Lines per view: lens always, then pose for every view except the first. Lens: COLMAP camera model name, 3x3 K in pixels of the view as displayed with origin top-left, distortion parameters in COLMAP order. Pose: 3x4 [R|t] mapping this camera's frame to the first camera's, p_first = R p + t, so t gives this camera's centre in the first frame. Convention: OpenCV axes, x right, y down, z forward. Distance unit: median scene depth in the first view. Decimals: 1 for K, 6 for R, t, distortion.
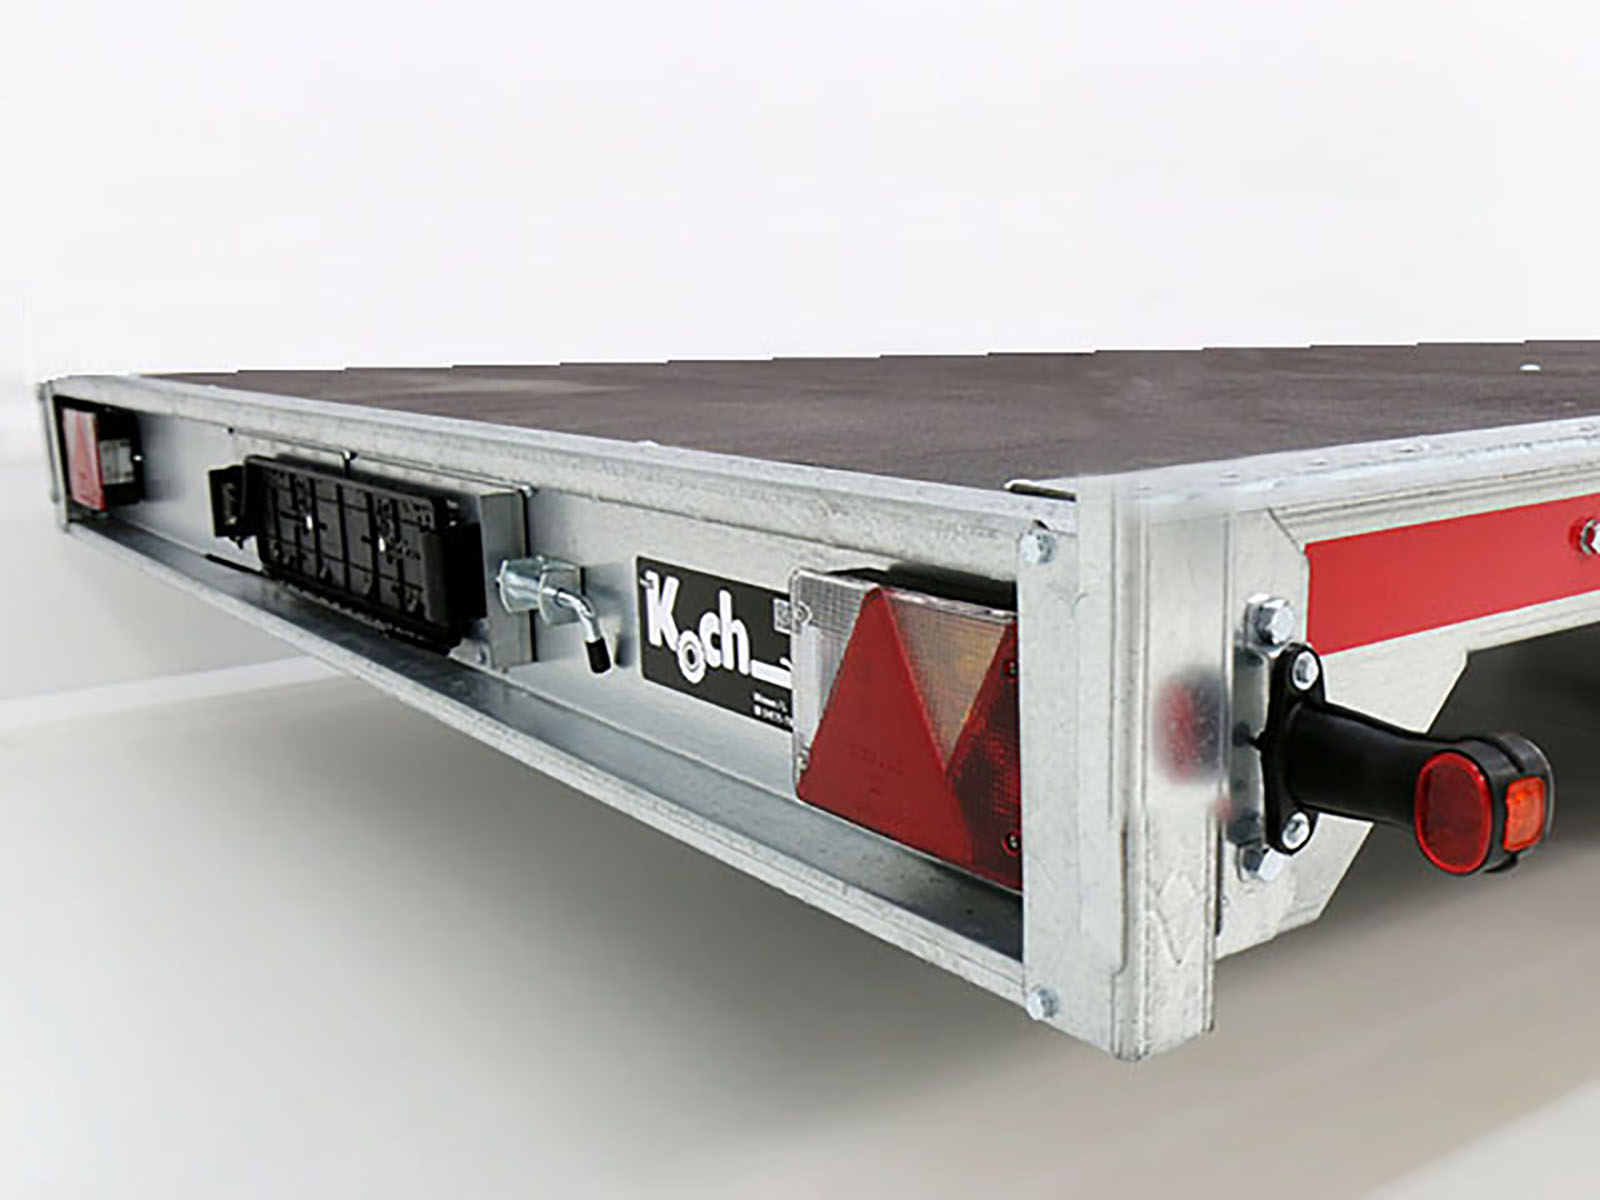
lens RADIAL K [[1669.4, 0, 800.0], [0, 1669.4, 600.0], [0, 0, 1]] dist [-0.104393, -0.002949]
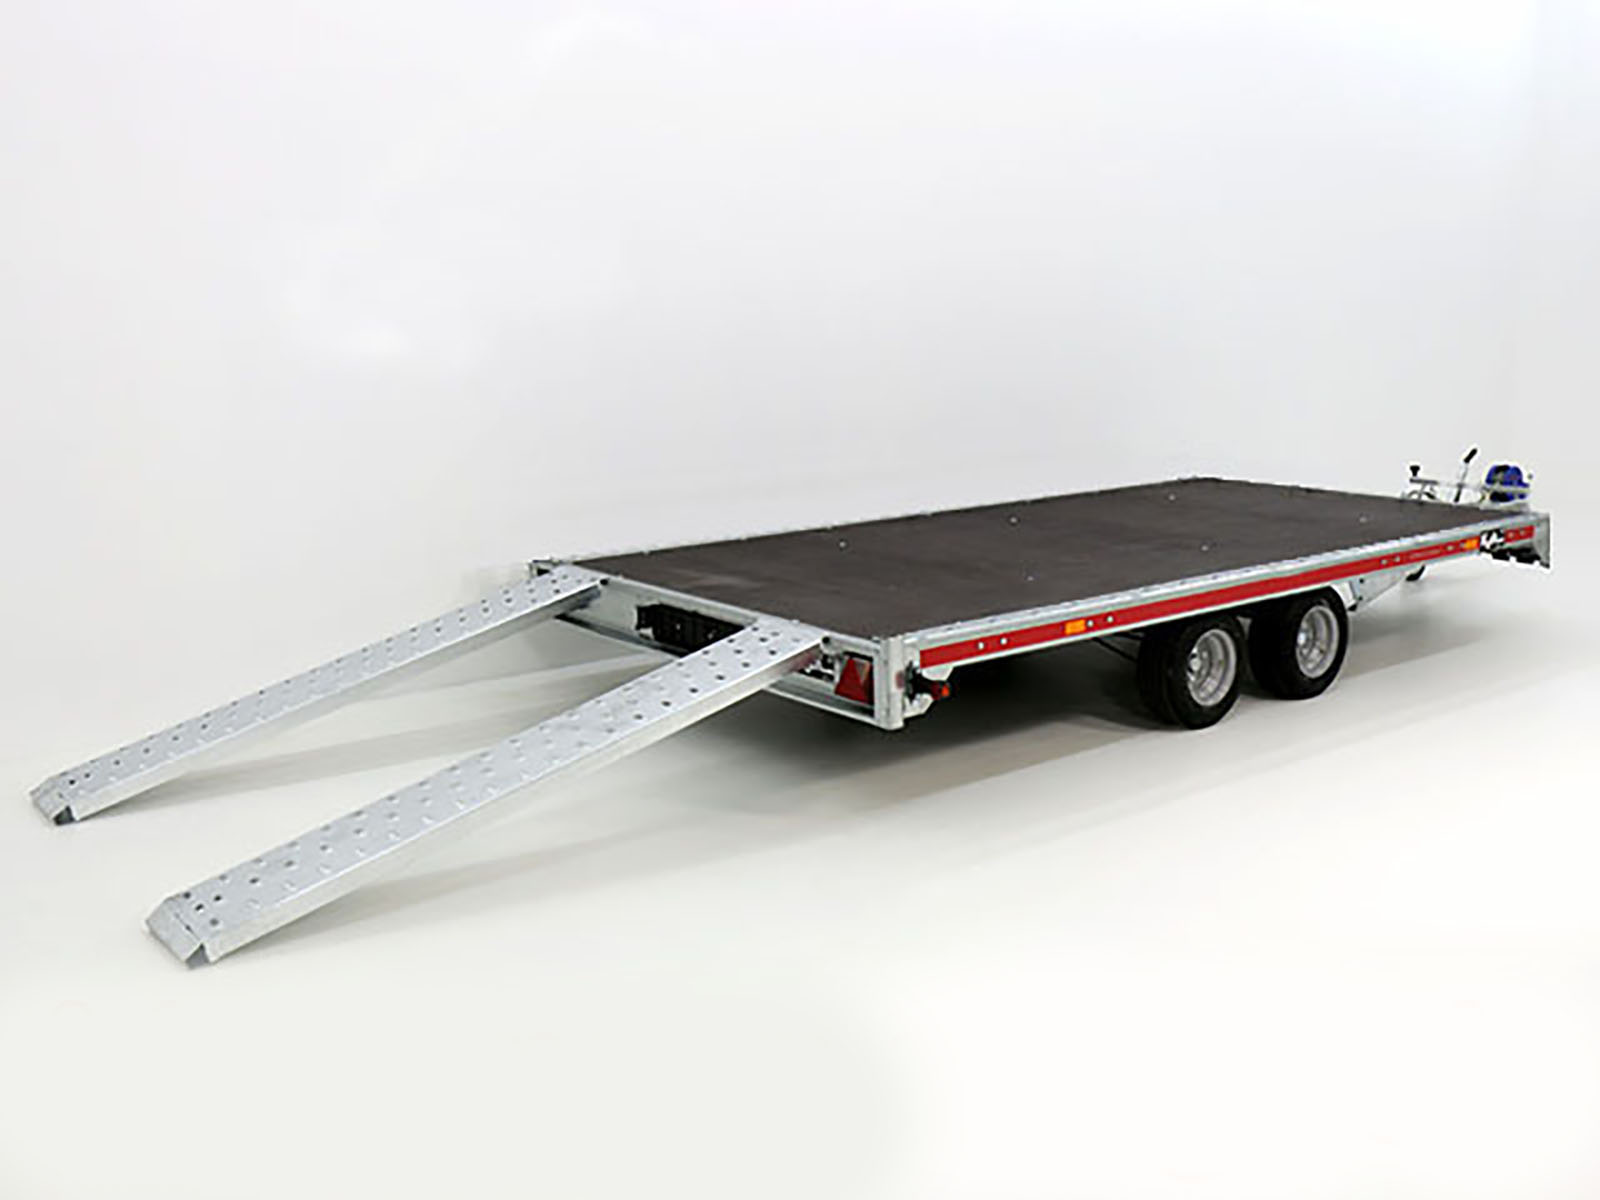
lens RADIAL K [[1529.8, 0, 800.0], [0, 1529.8, 600.0], [0, 0, 1]] dist [-0.001023, 0.000293]
pose [[0.999098, 0.001979, 0.042417, -0.324335], [-0.002175, 0.999987, 0.004587, -0.209580], [-0.042407, -0.004675, 0.999089, -3.955679]]
